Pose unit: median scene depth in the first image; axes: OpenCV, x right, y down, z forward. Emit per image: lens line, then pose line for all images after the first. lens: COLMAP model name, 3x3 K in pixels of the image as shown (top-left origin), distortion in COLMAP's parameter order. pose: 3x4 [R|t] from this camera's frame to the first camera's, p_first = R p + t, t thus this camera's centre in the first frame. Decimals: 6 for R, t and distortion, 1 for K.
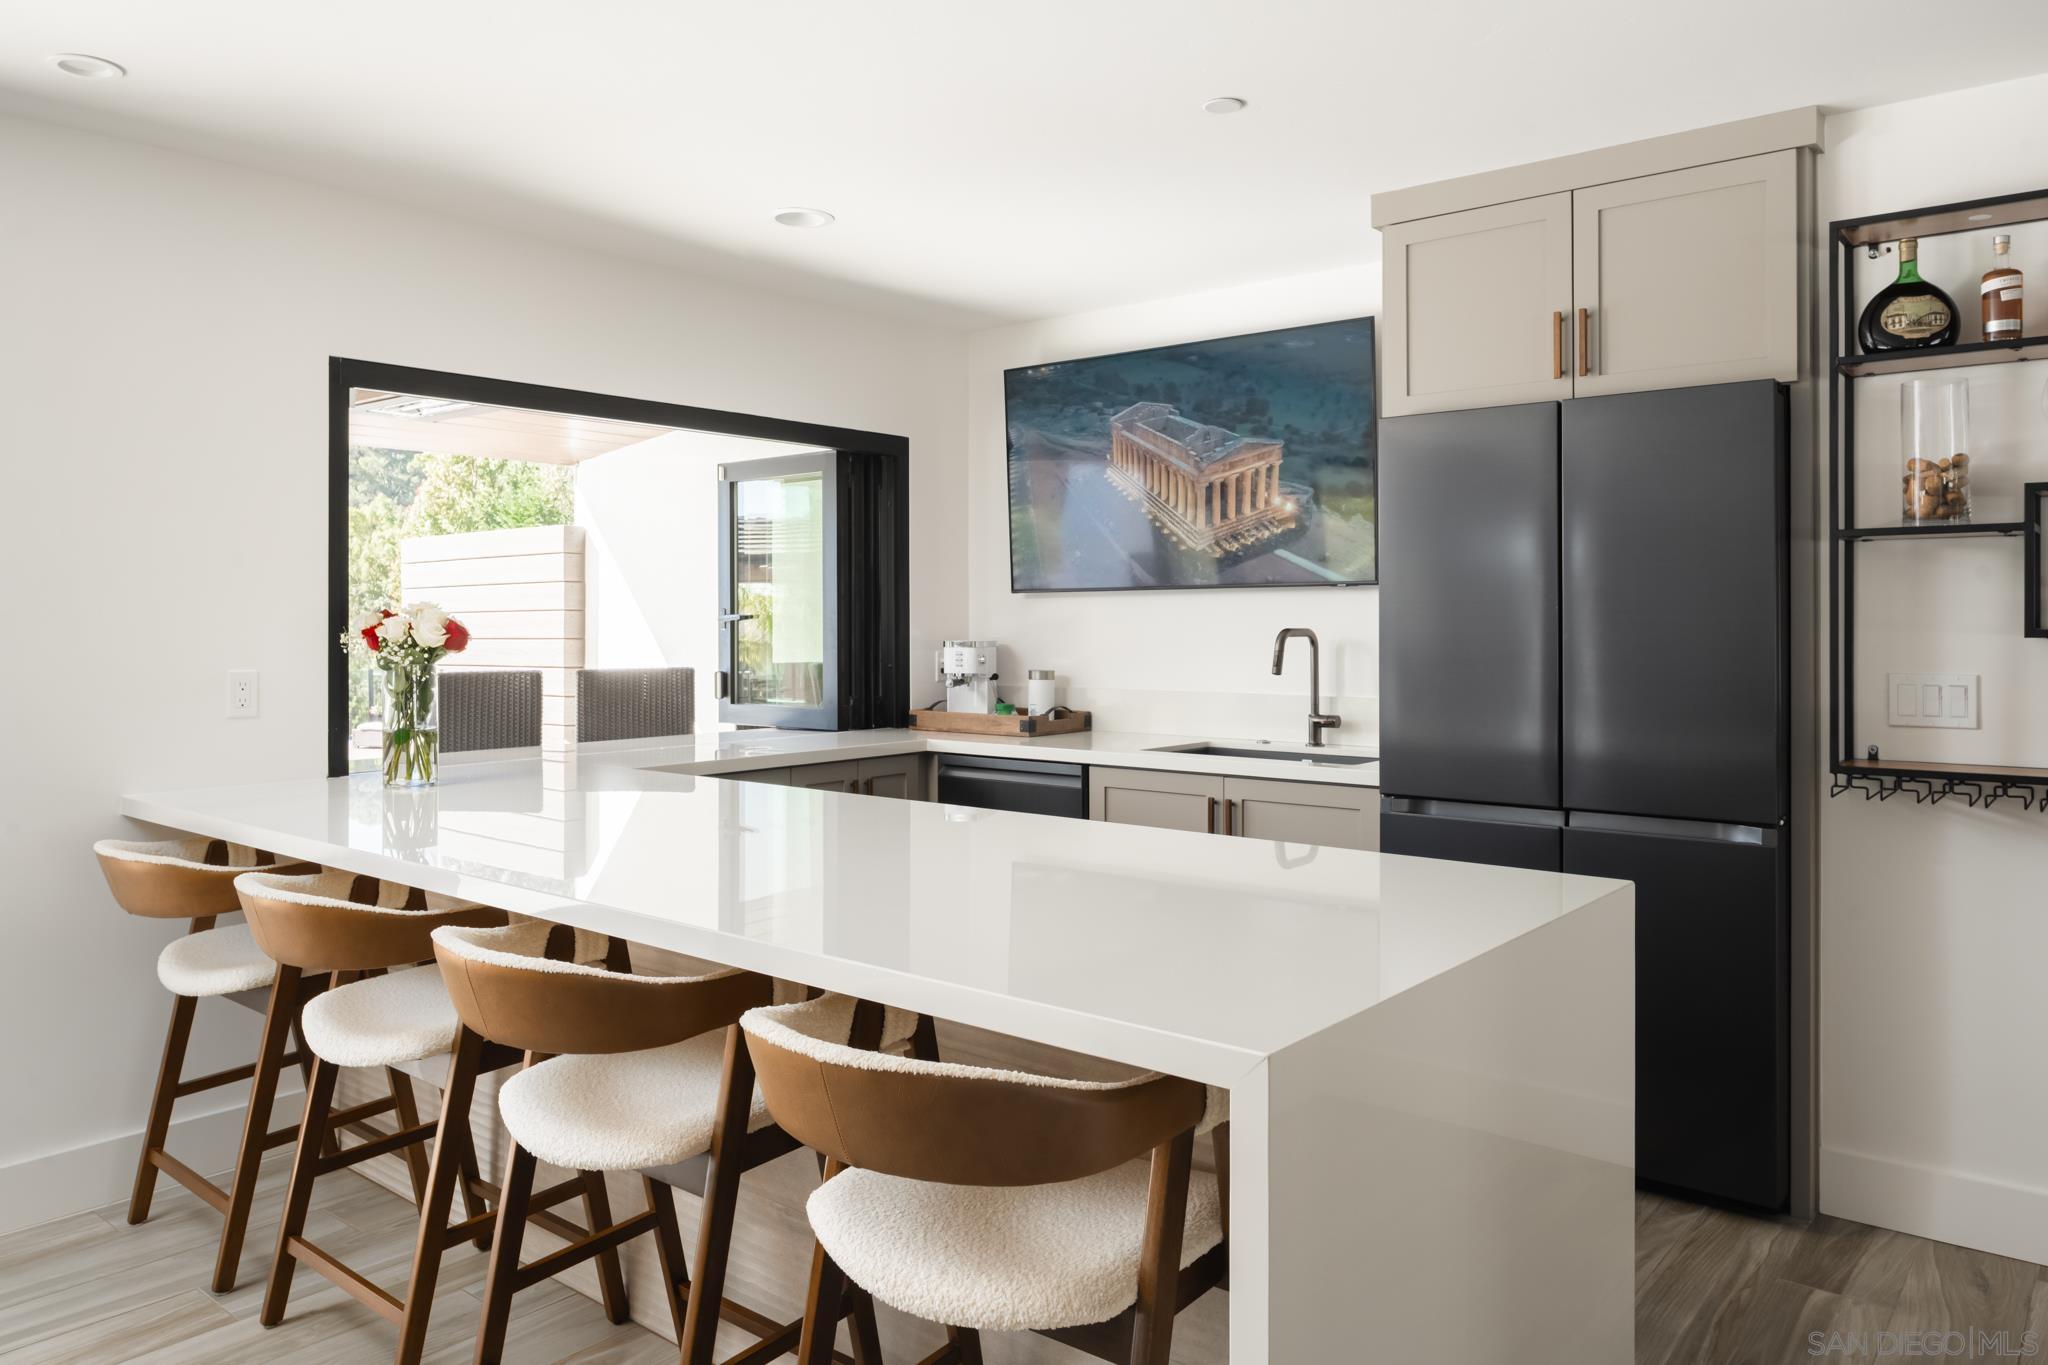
lens RADIAL K [[1415.5, 0, 1026.4], [0, 1415.5, 617.0], [0, 0, 1]] dist [0.002442, 0.003390]
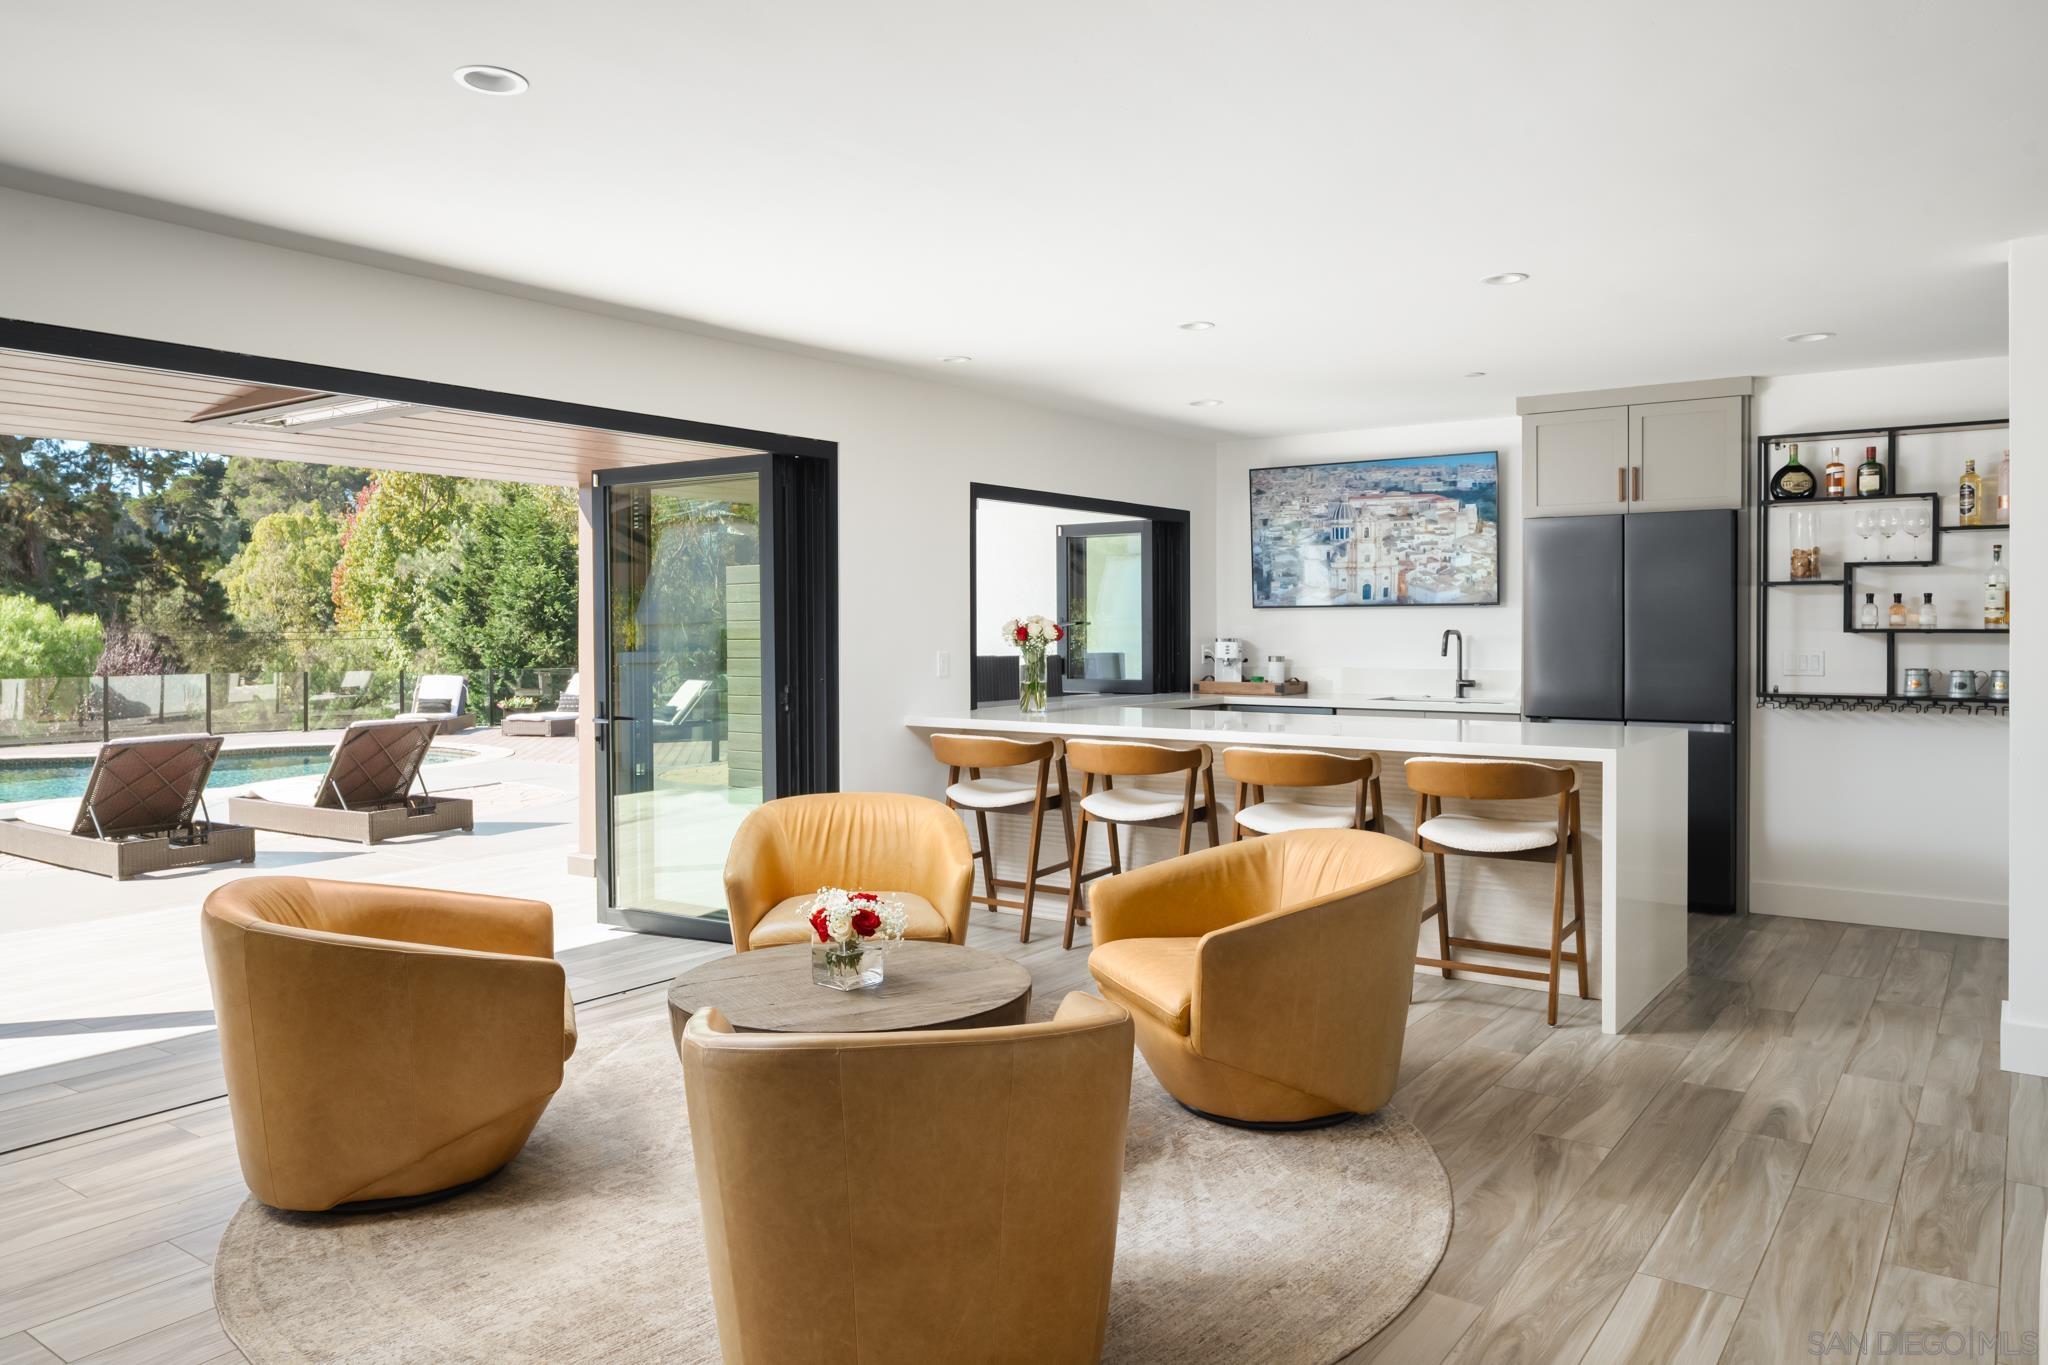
lens RADIAL K [[1414.8, 0, 1015.8], [0, 1414.8, 636.9], [0, 0, 1]] dist [-0.002015, -0.002780]
pose [[0.998324, 0.000638, 0.057869, -0.575633], [-0.001182, 0.999956, 0.009358, 0.001422], [-0.057860, -0.009411, 0.998280, -0.909735]]
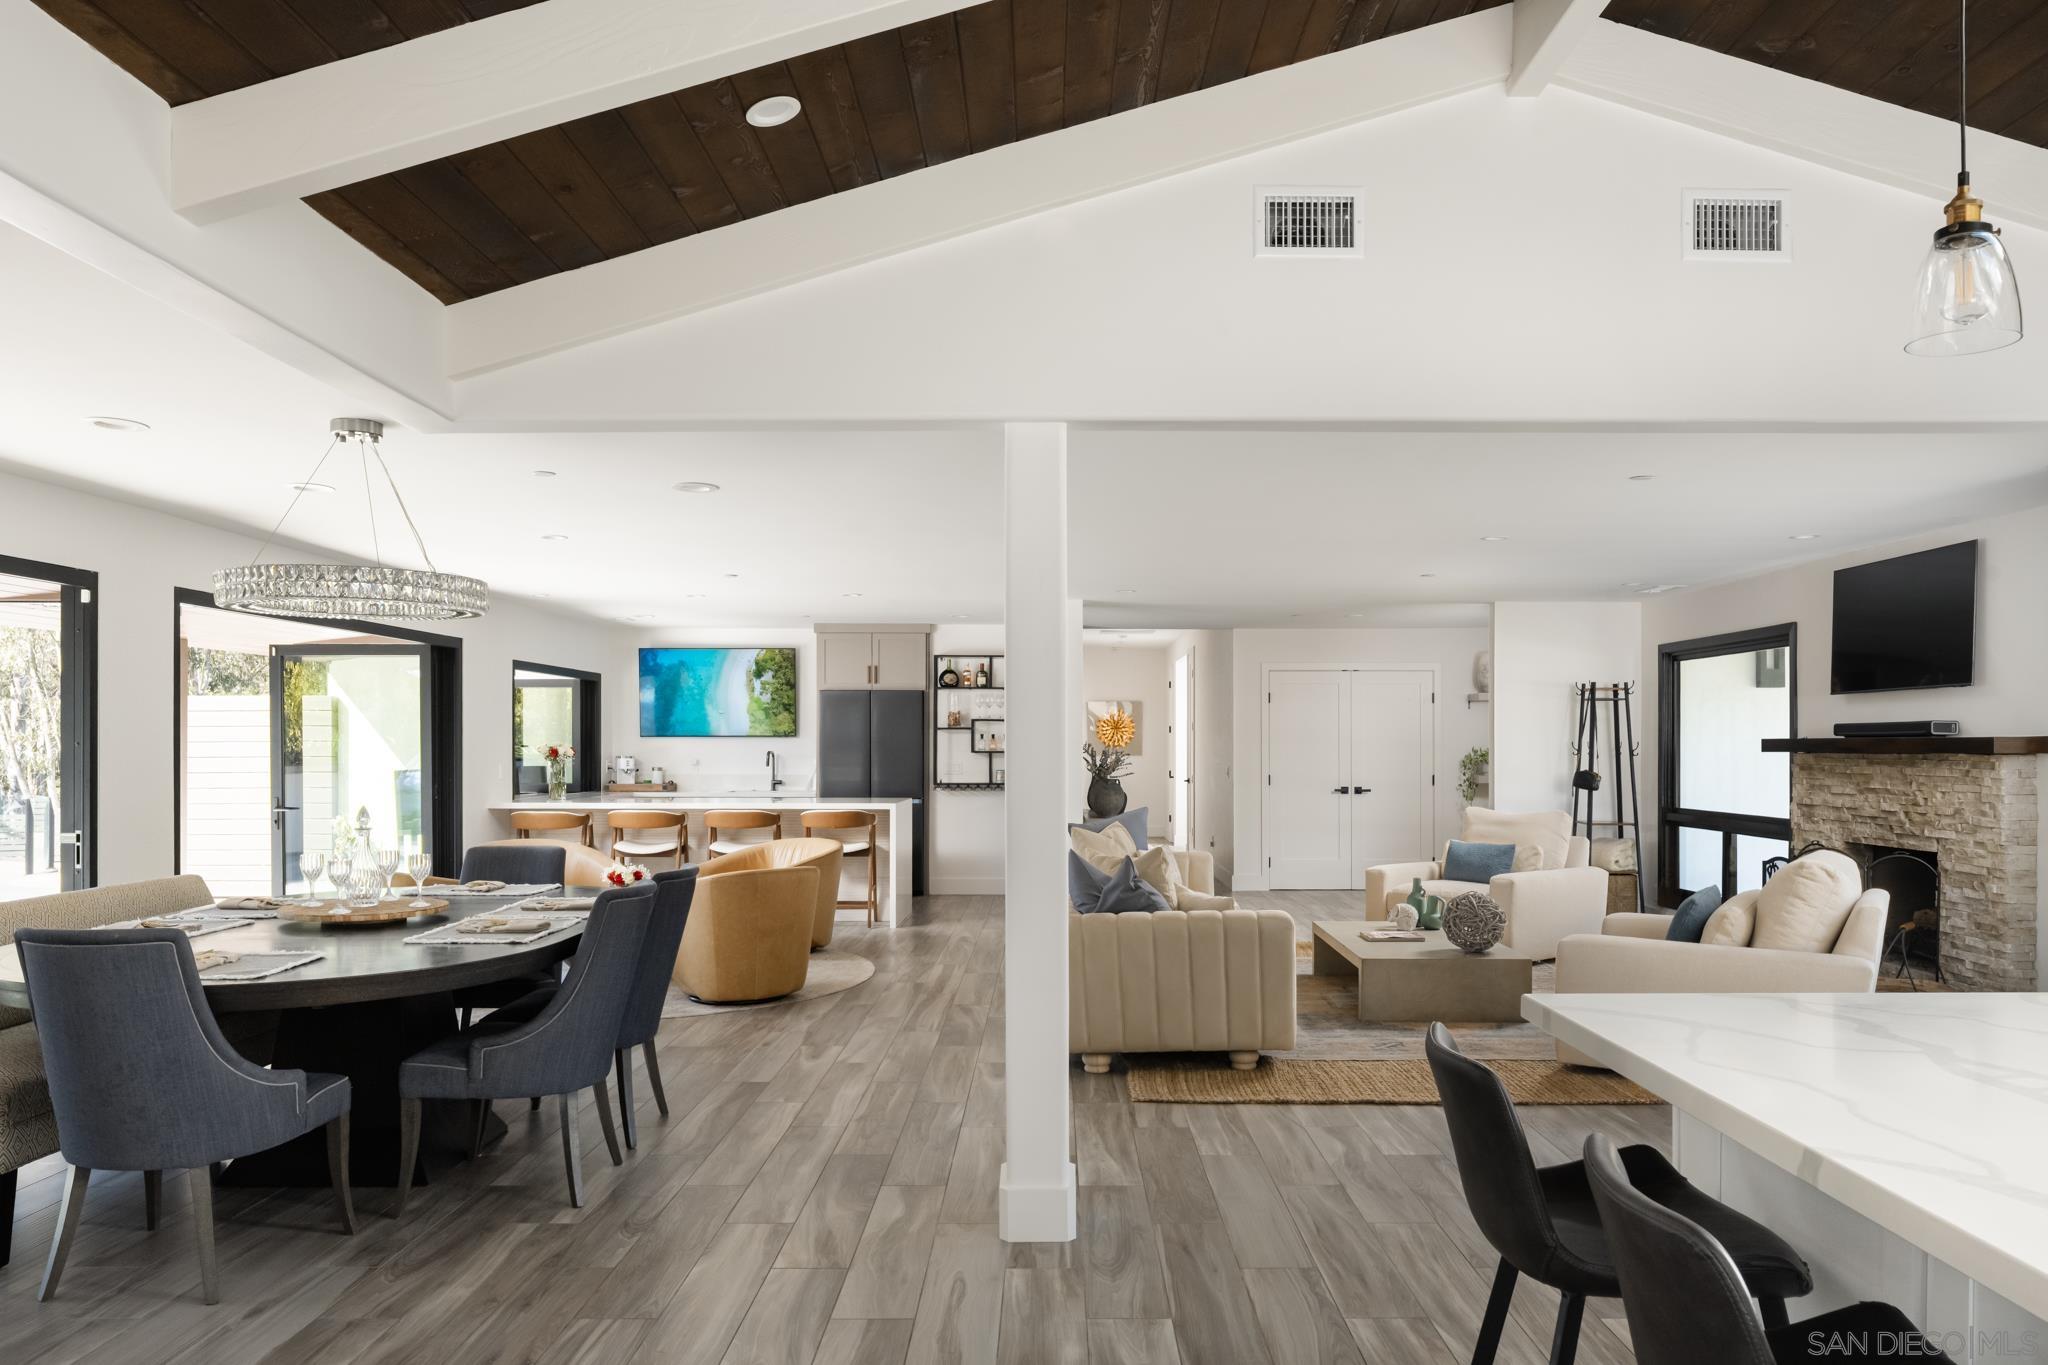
lens RADIAL K [[1429.7, 0, 1072.7], [0, 1429.7, 752.7], [0, 0, 1]] dist [0.006329, 0.002861]
pose [[0.768050, 0.002156, 0.640386, -1.620322], [-0.005761, 0.999977, 0.003542, -0.003656], [-0.640364, -0.006410, 0.768045, -2.232788]]
